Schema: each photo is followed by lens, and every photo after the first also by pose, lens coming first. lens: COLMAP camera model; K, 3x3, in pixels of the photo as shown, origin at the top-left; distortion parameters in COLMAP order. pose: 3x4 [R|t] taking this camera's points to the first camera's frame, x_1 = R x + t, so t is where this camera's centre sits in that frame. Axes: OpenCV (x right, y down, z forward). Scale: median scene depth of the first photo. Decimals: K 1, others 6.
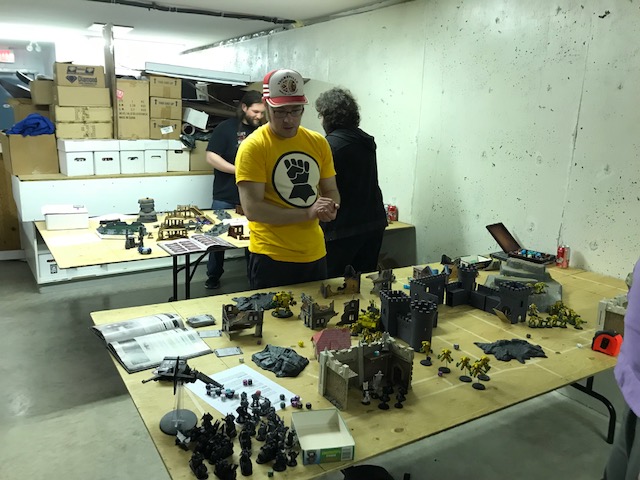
lens RADIAL K [[535.2, 0, 319.3], [0, 535.2, 238.4], [0, 0, 1]] dist [0.001896, 0.005720]
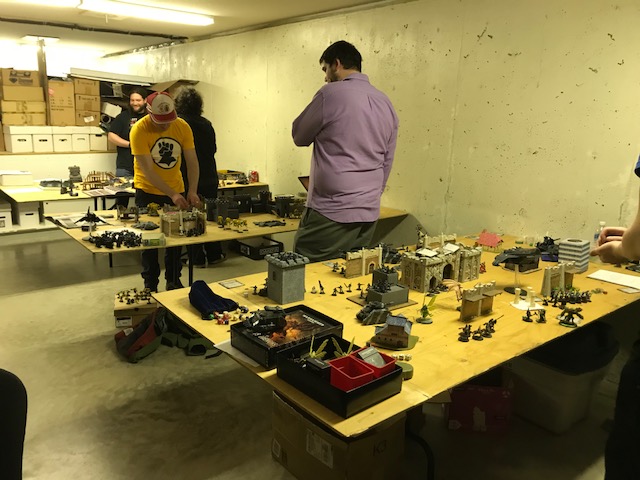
lens RADIAL K [[535.2, 0, 319.1], [0, 535.2, 241.4], [0, 0, 1]] dist [0.001896, 0.005720]
pose [[0.993378, -0.025655, 0.111995, 0.130253], [0.024620, 0.999640, 0.010618, 0.104359], [-0.112227, -0.007791, 0.993652, -0.400590]]
